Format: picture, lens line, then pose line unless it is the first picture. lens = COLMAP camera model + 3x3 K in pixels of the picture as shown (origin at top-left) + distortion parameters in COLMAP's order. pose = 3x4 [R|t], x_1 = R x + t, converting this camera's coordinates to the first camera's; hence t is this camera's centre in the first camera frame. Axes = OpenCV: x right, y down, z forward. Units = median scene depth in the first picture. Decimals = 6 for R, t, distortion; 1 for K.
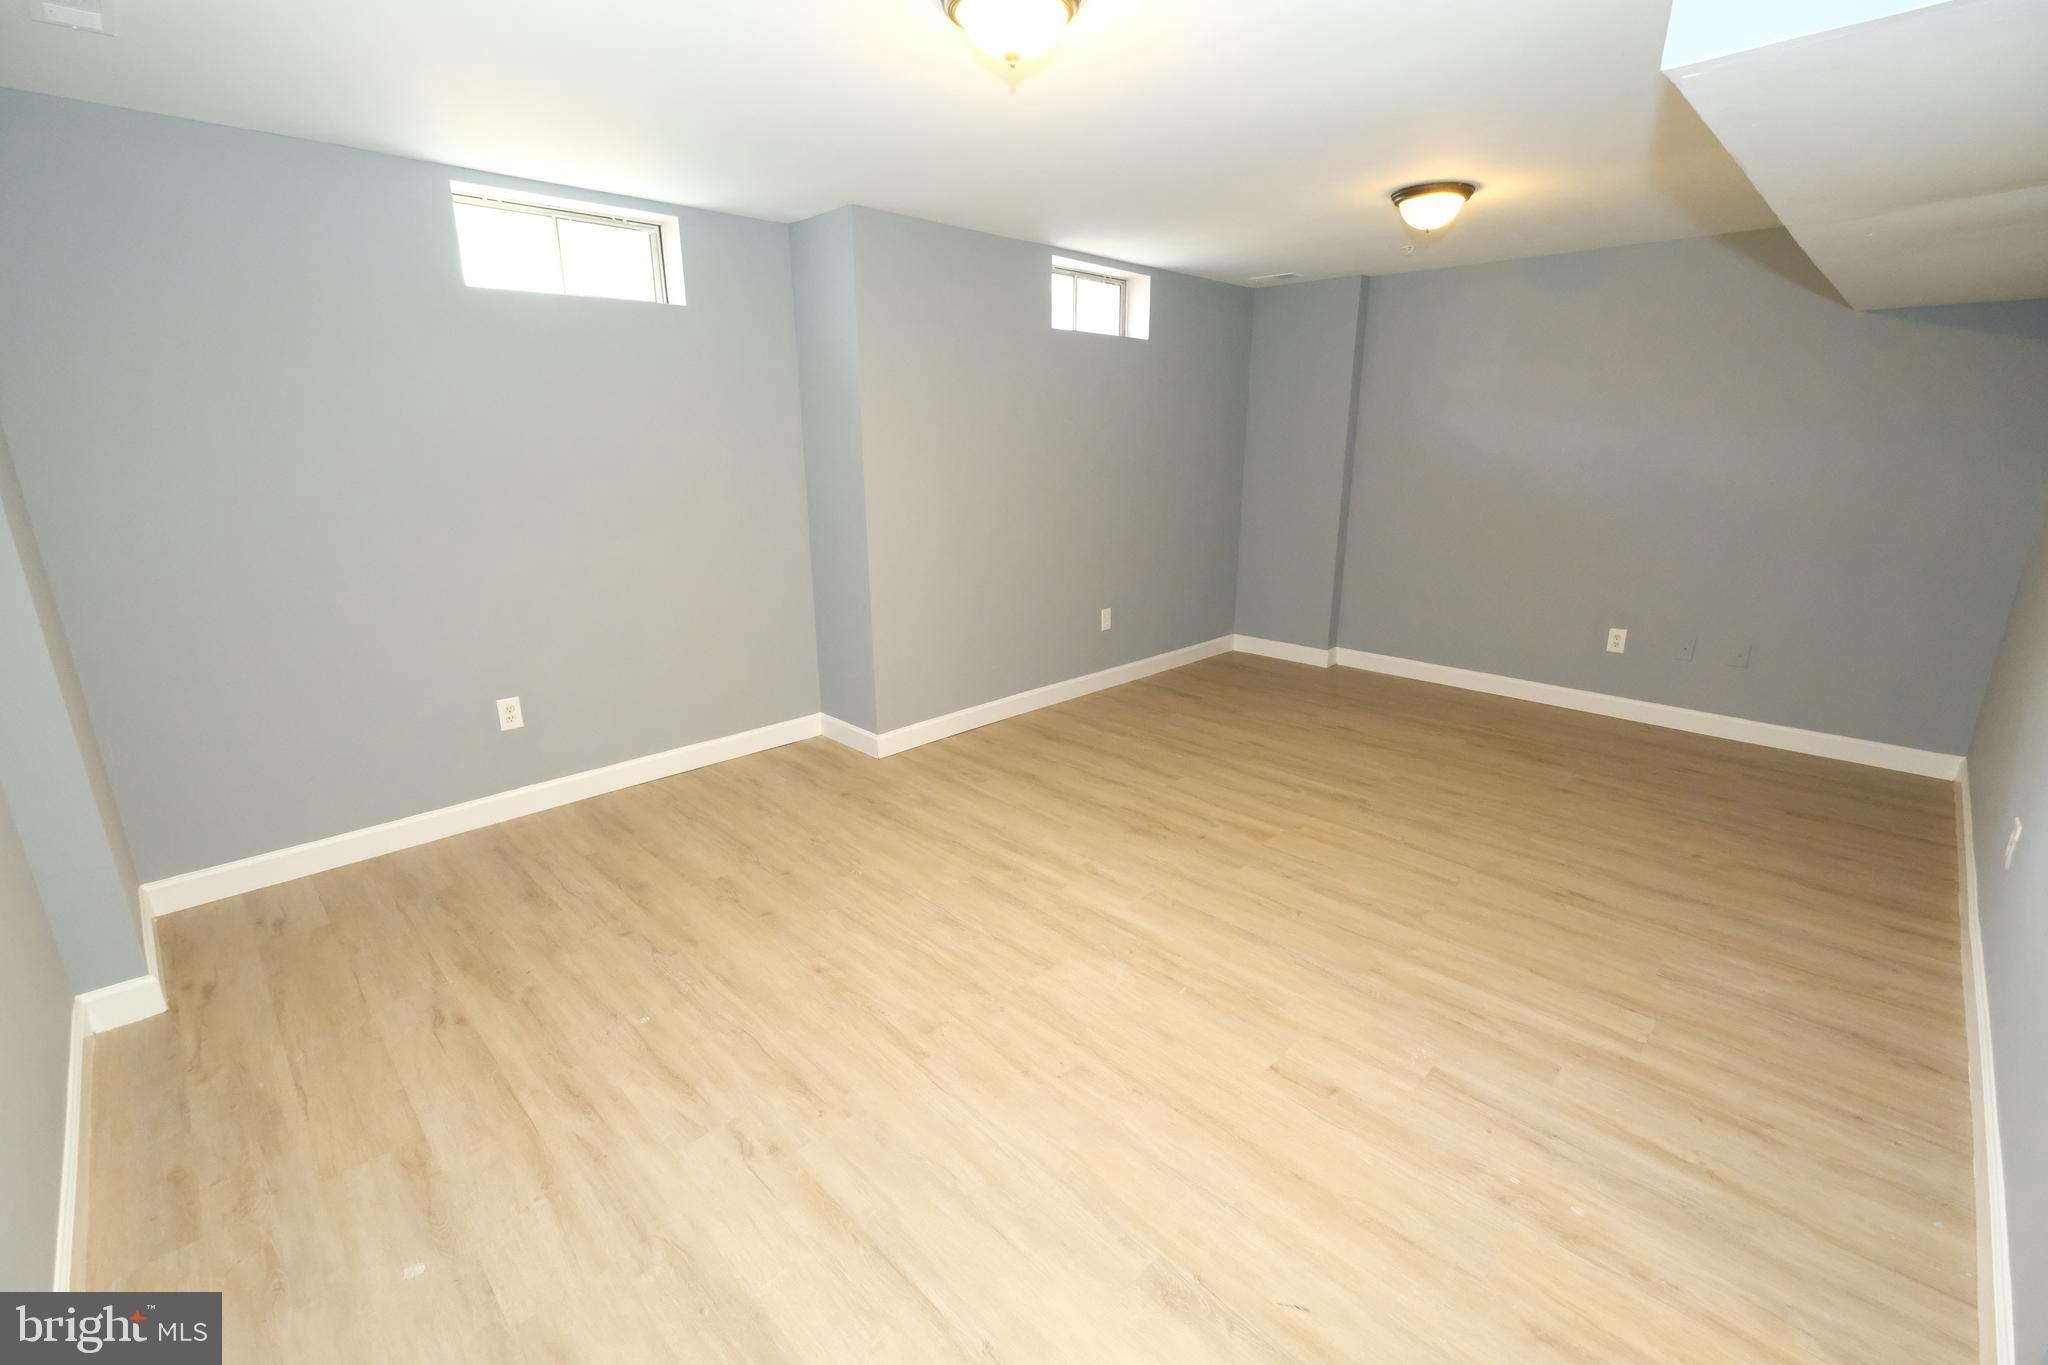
lens RADIAL K [[885.2, 0, 1025.7], [0, 885.2, 680.4], [0, 0, 1]] dist [-0.004953, -0.000478]
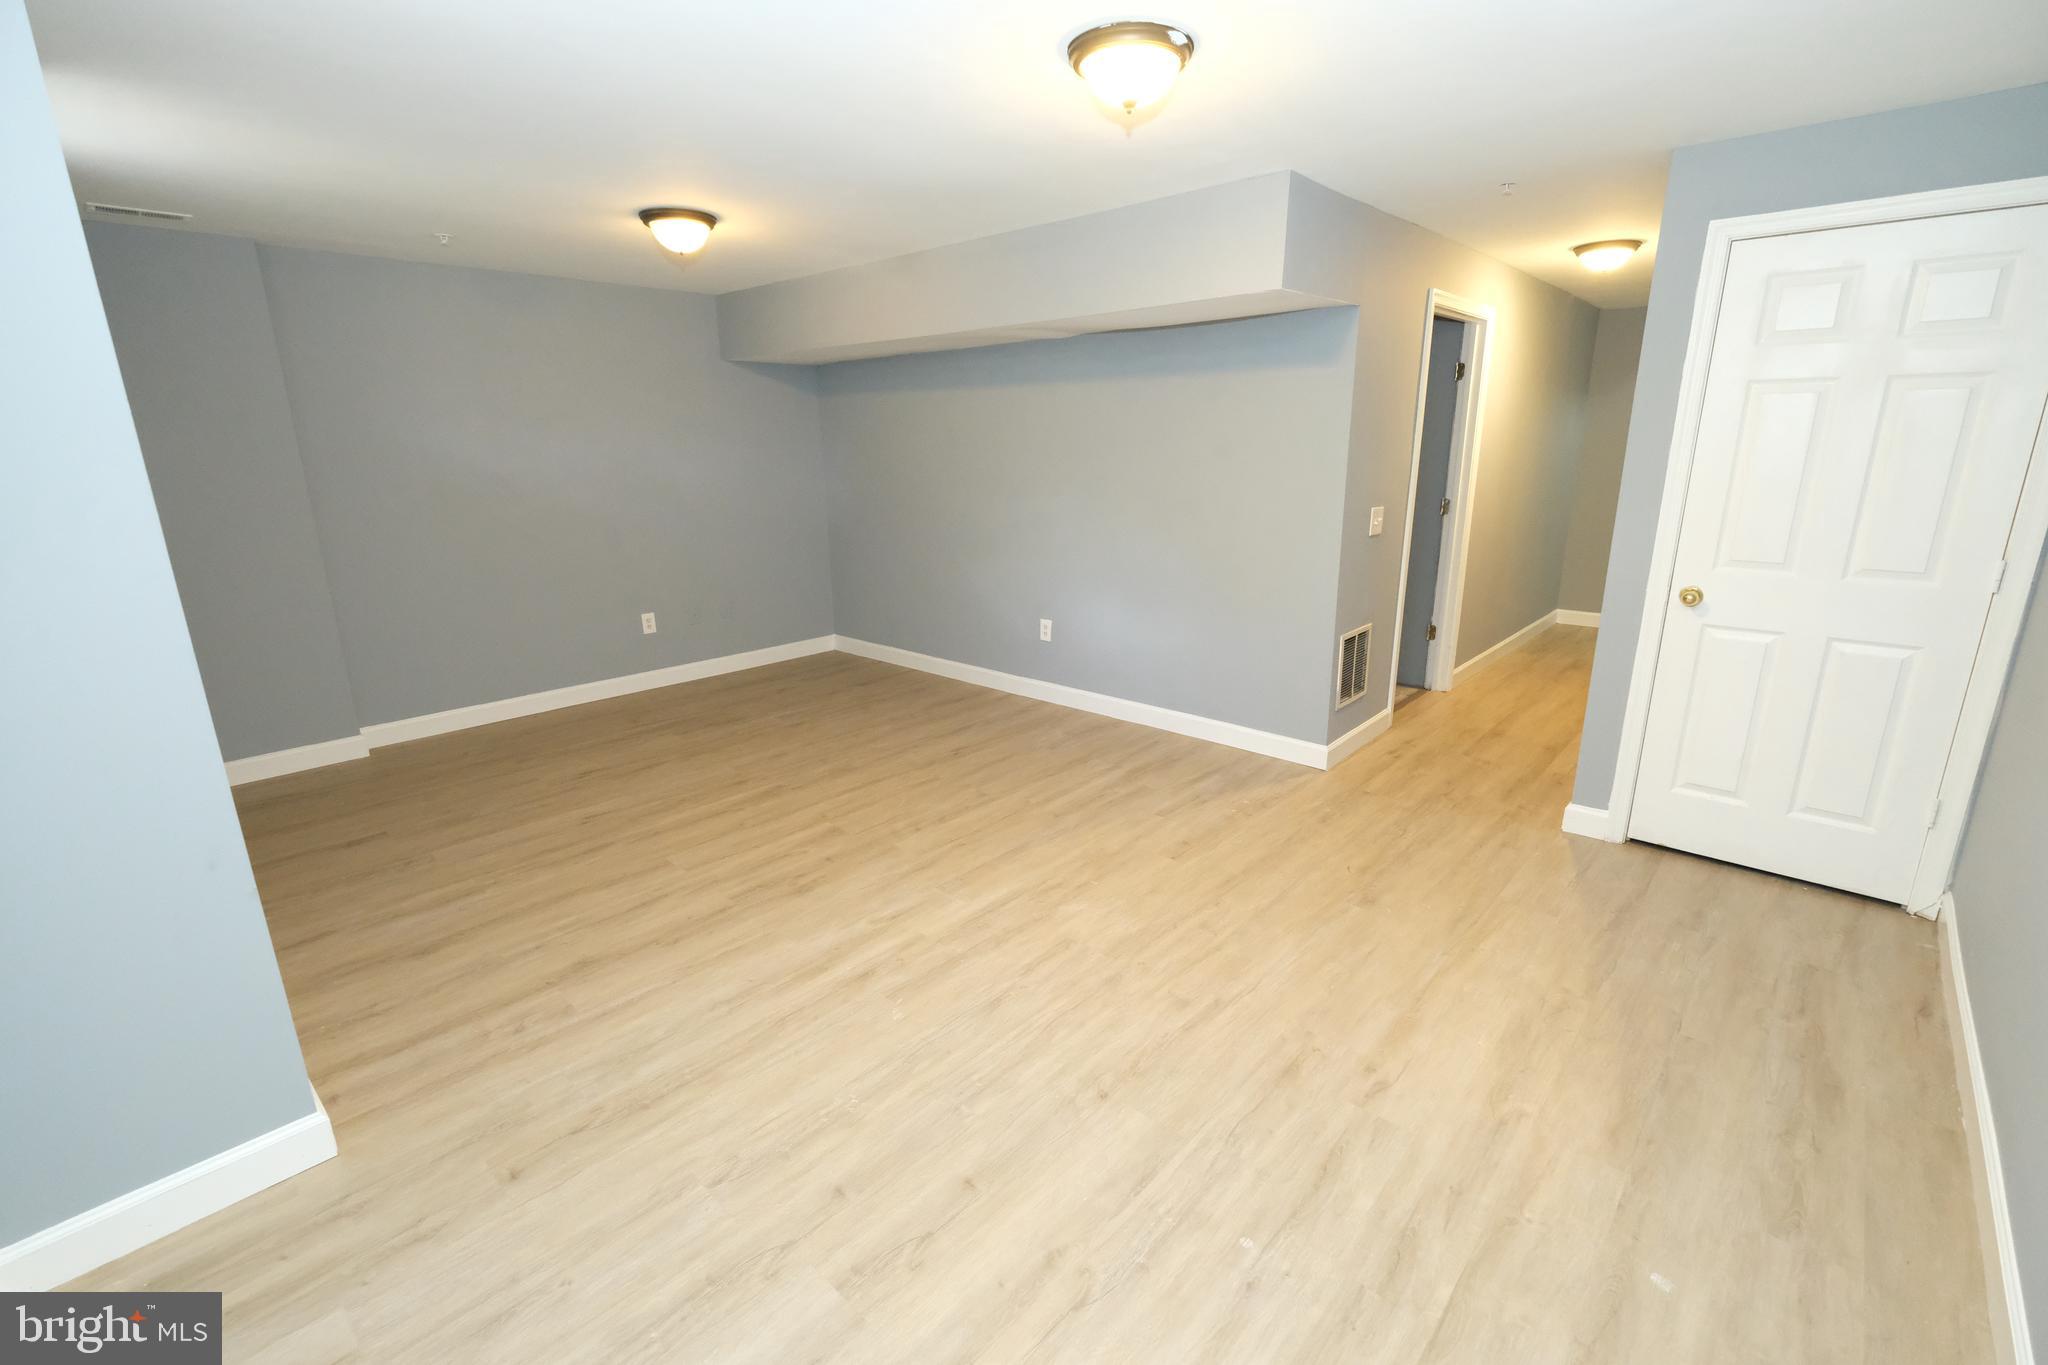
lens RADIAL K [[885.2, 0, 1026.1], [0, 885.2, 682.5], [0, 0, 1]] dist [-0.004953, -0.000478]
pose [[-0.043976, -0.263069, 0.963774, -0.710719], [0.281475, 0.922363, 0.264609, -0.202095], [-0.958560, 0.282914, 0.033485, 0.721974]]
